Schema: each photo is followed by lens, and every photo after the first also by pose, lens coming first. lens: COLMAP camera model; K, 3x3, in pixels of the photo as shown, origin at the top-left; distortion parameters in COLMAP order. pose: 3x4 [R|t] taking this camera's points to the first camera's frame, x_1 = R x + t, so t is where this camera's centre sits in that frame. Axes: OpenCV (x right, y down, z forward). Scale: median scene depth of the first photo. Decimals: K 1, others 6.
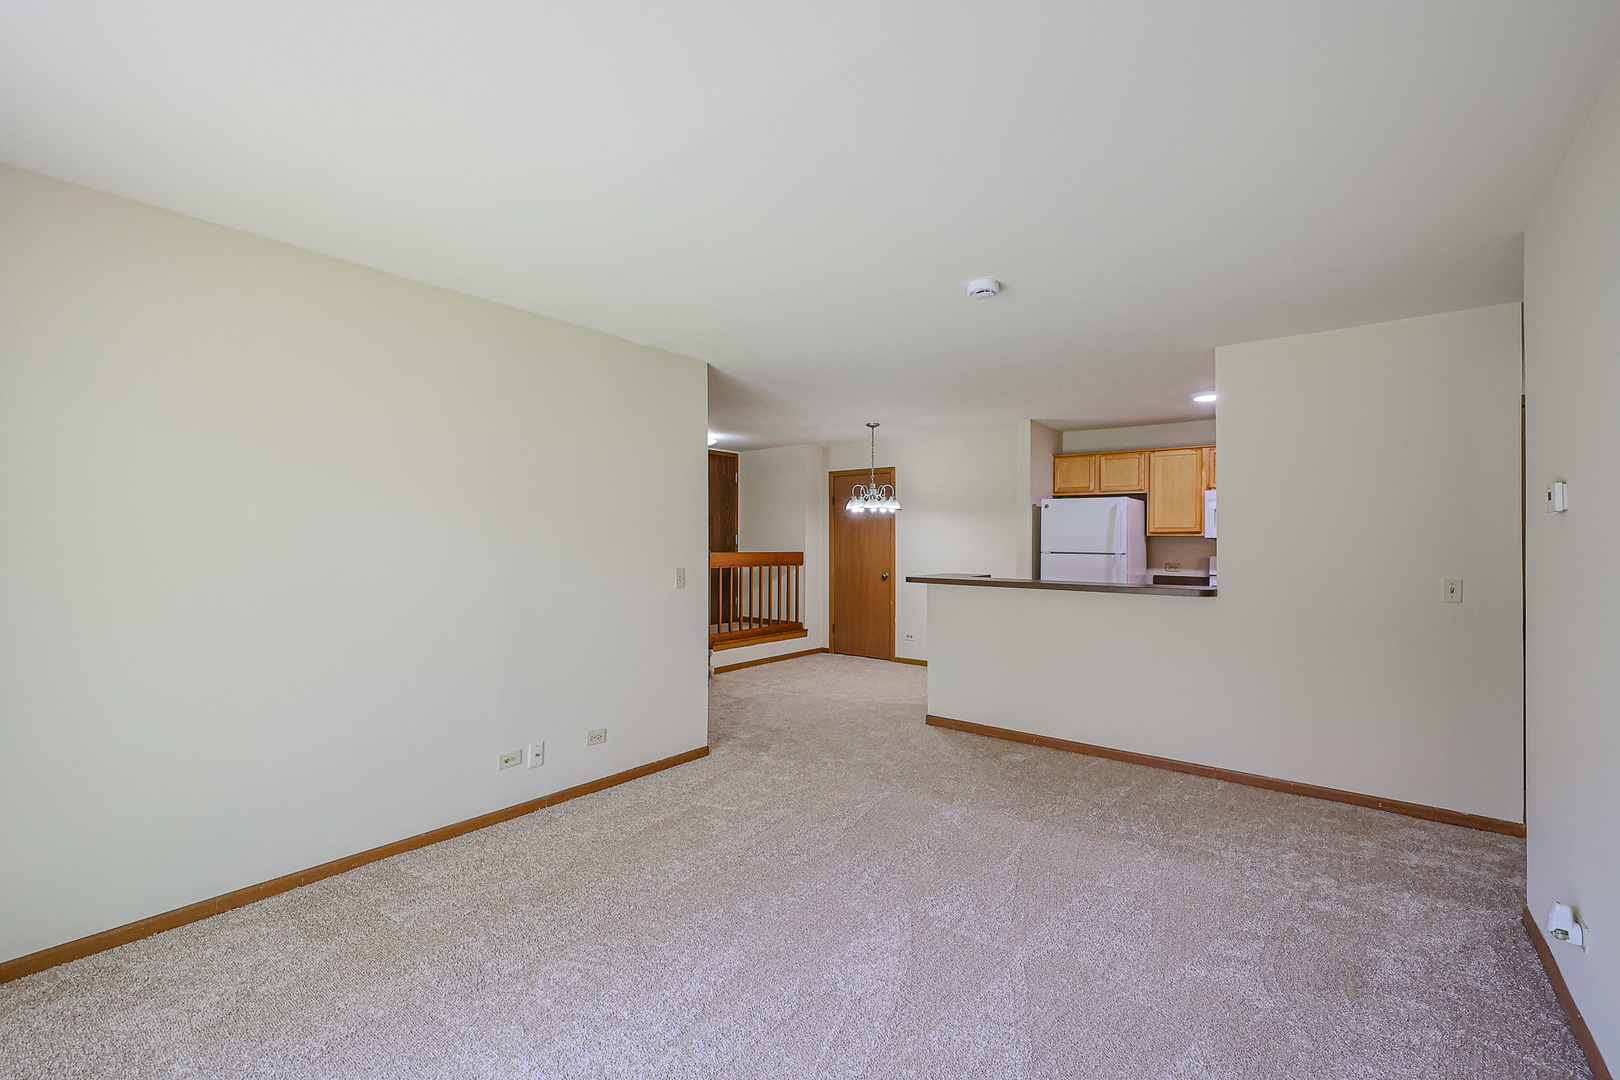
lens RADIAL K [[690.9, 0, 805.2], [0, 690.9, 536.6], [0, 0, 1]] dist [-0.000267, -0.000008]
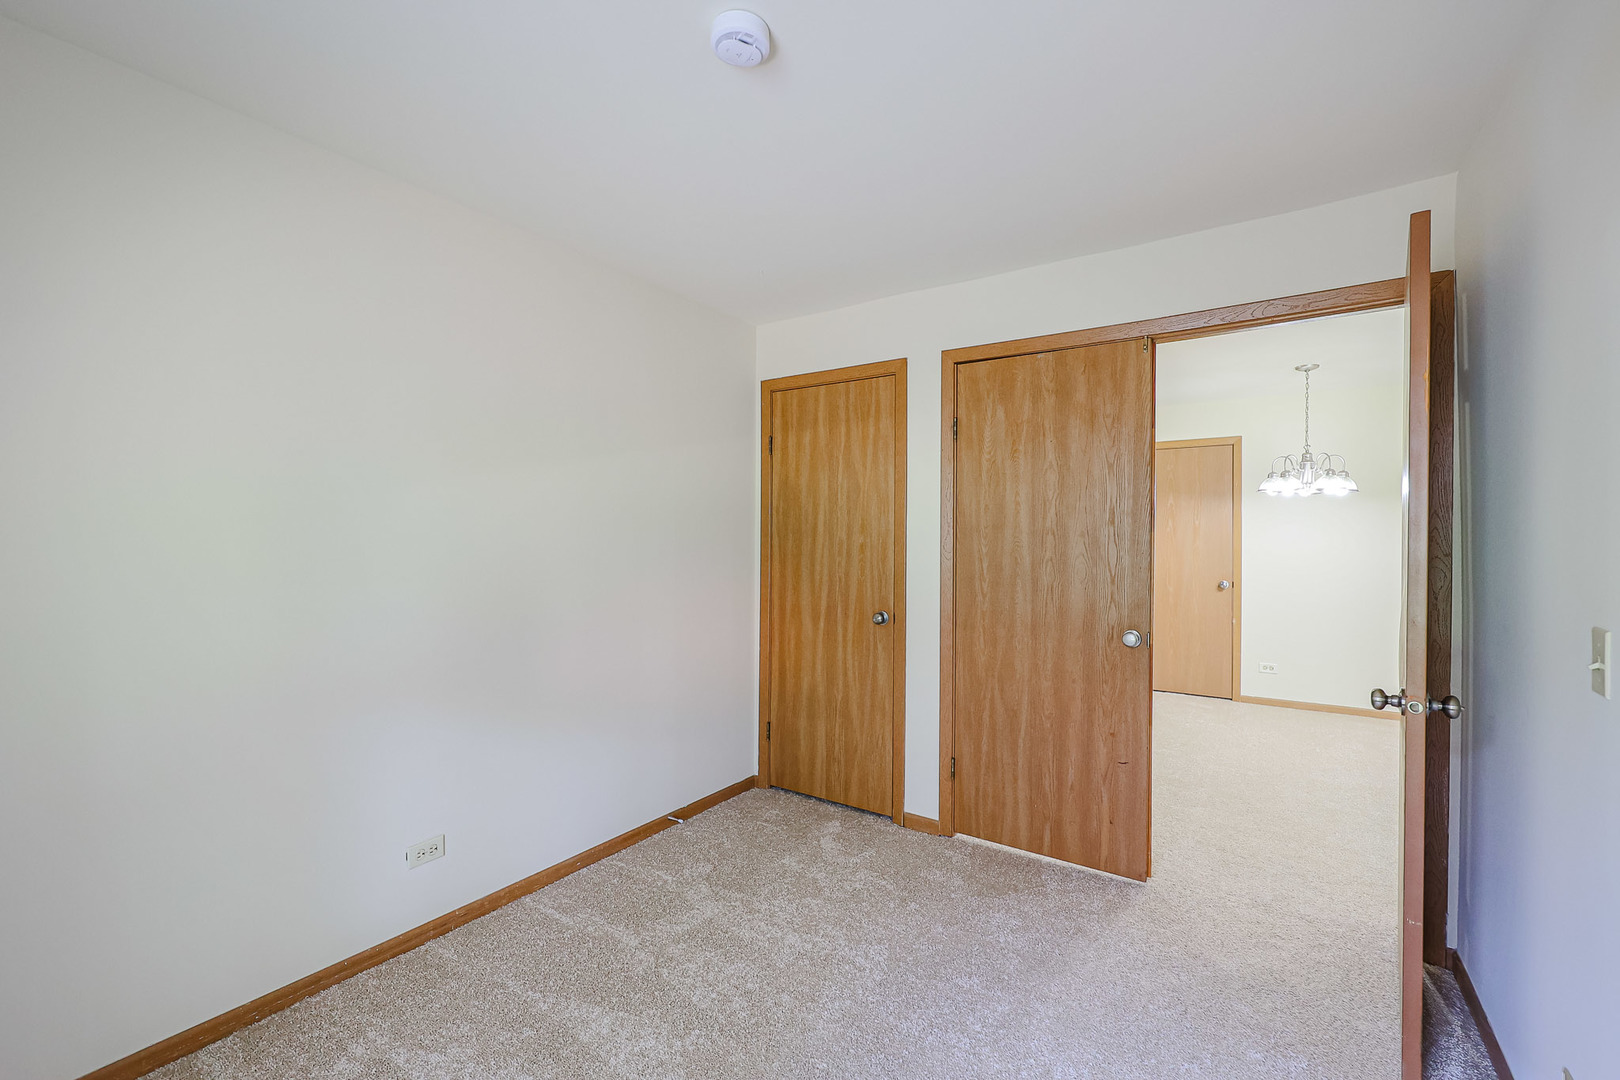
lens RADIAL K [[690.9, 0, 804.0], [0, 690.9, 544.1], [0, 0, 1]] dist [-0.000267, -0.000008]
pose [[0.997051, -0.003743, 0.076656, -0.463308], [0.002800, 0.999919, 0.012405, 0.003684], [-0.076696, -0.012153, 0.996980, 0.362343]]
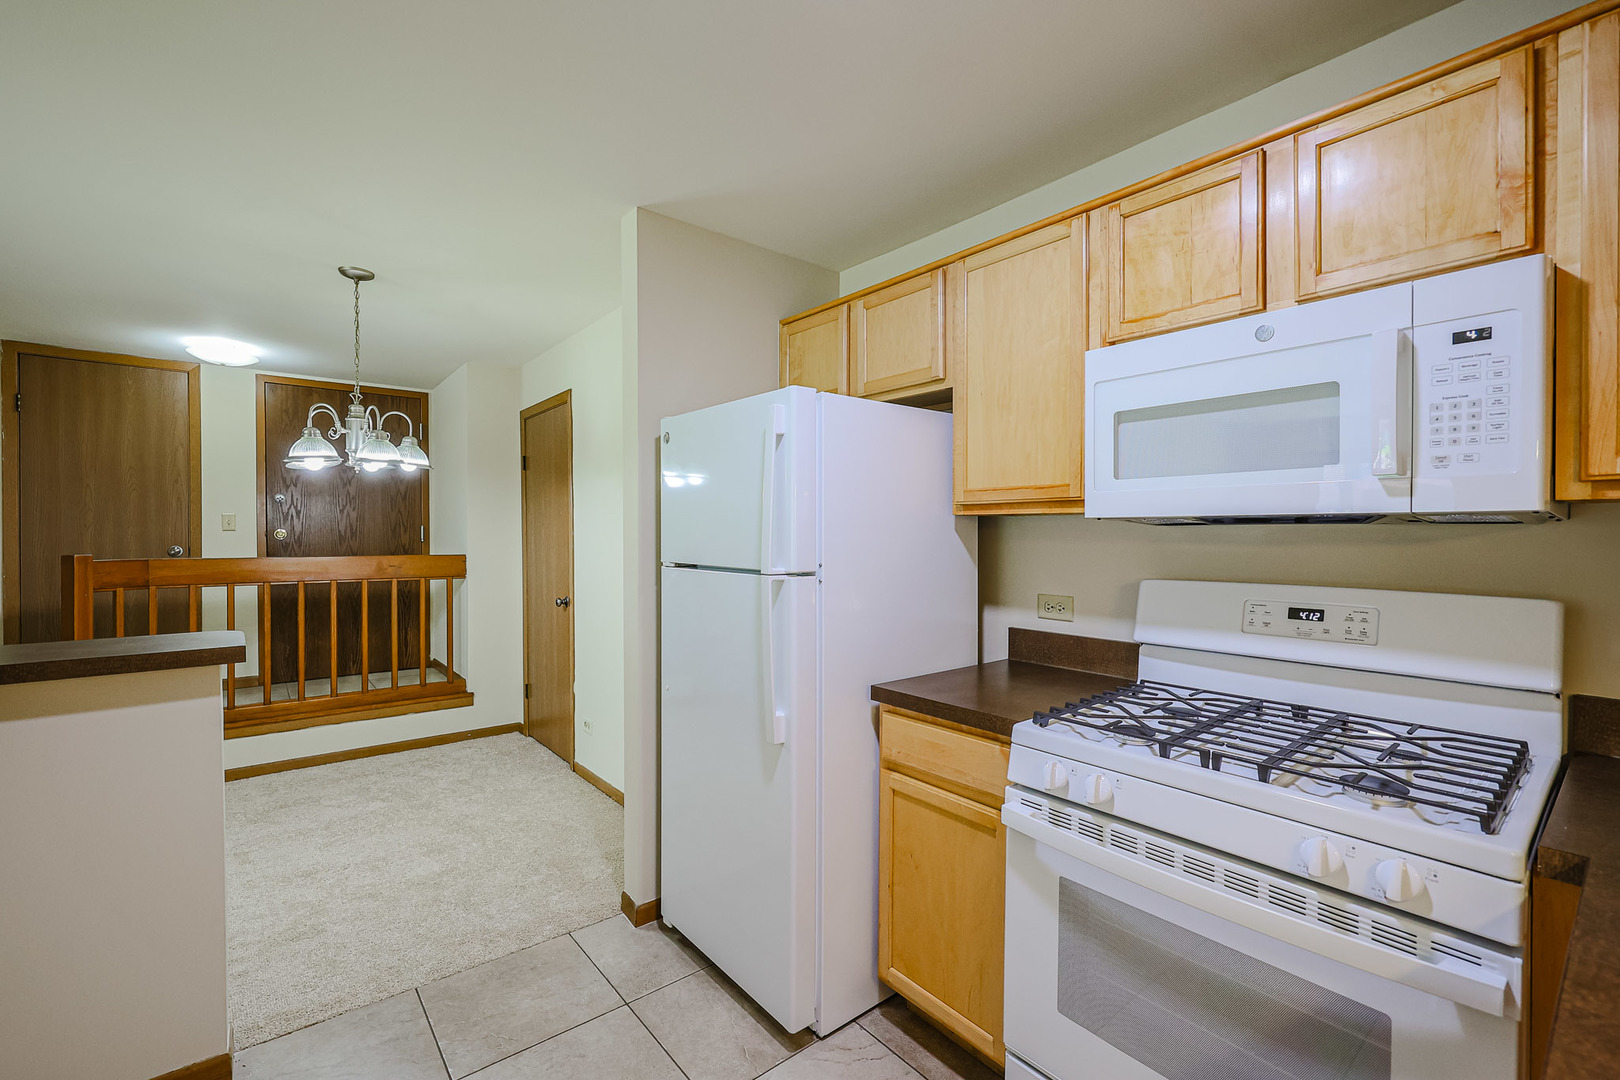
lens RADIAL K [[690.9, 0, 806.3], [0, 690.9, 538.8], [0, 0, 1]] dist [-0.000267, -0.000008]
pose [[0.976733, -0.003522, -0.214432, 0.485969], [0.005709, 0.999938, 0.009582, 0.006635], [0.214385, -0.010583, 0.976692, 0.640971]]
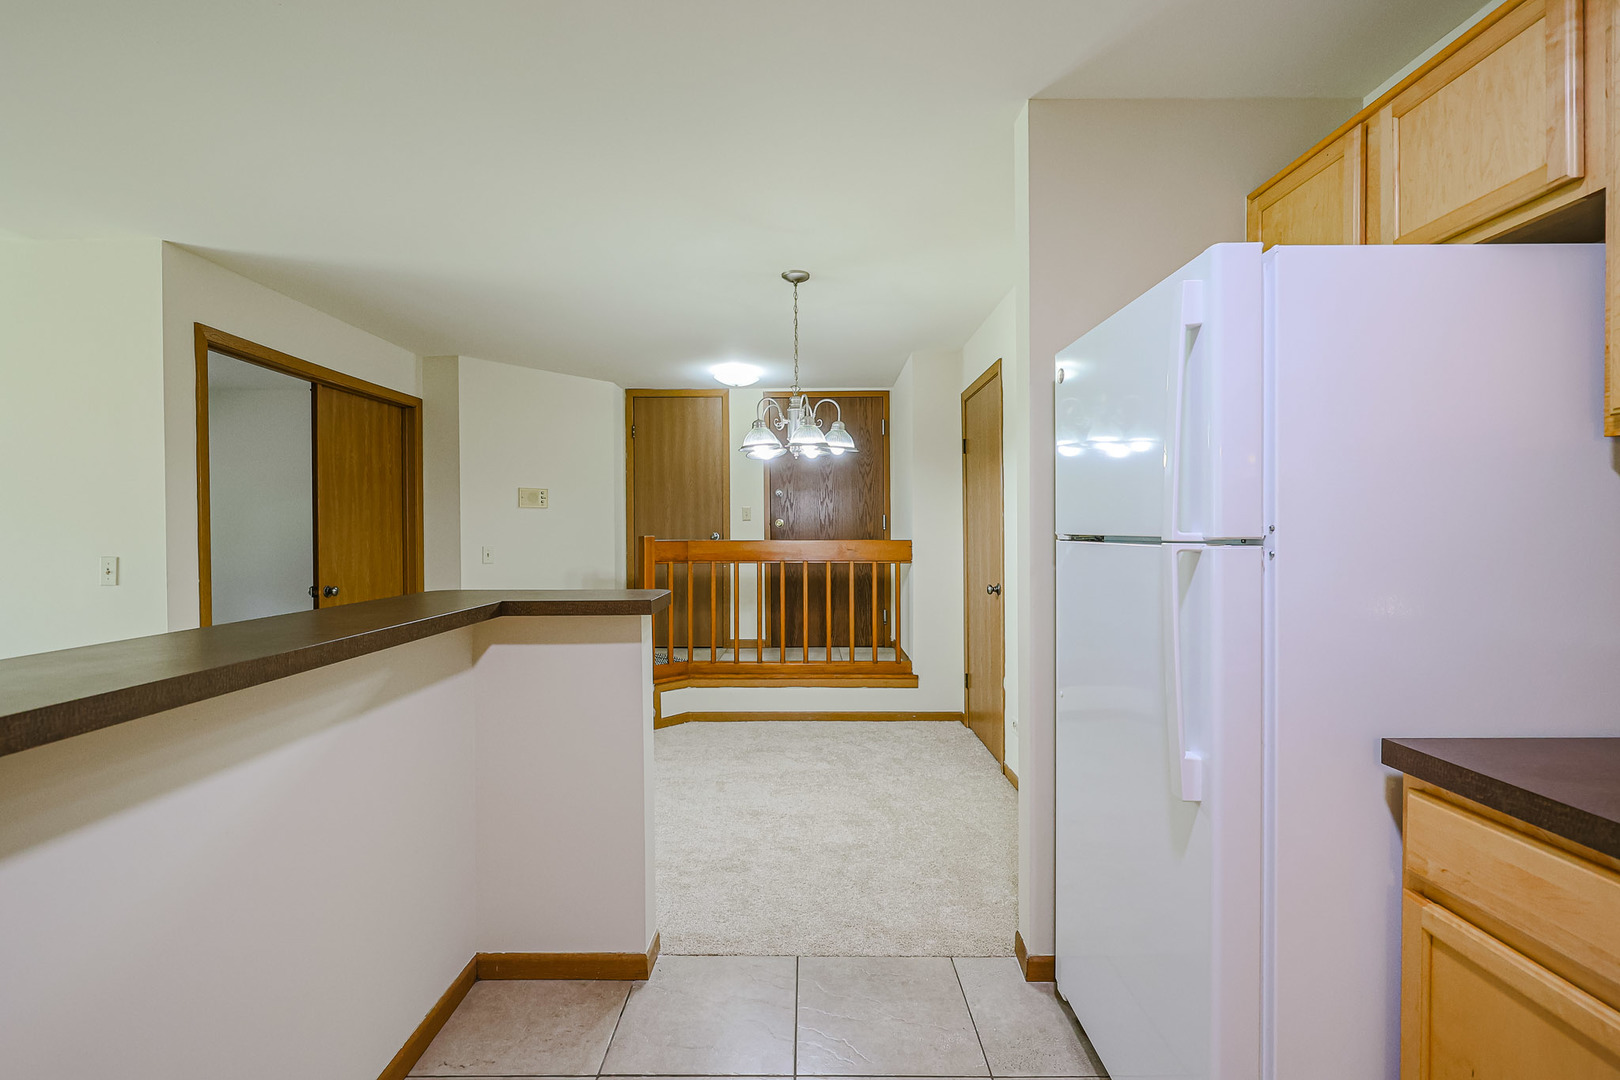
lens RADIAL K [[690.9, 0, 806.8], [0, 690.9, 539.8], [0, 0, 1]] dist [-0.000267, -0.000008]
pose [[0.620972, -0.000565, -0.783832, 0.494795], [0.010071, 0.999923, 0.007258, 0.020748], [0.783768, -0.012401, 0.620930, 0.718668]]
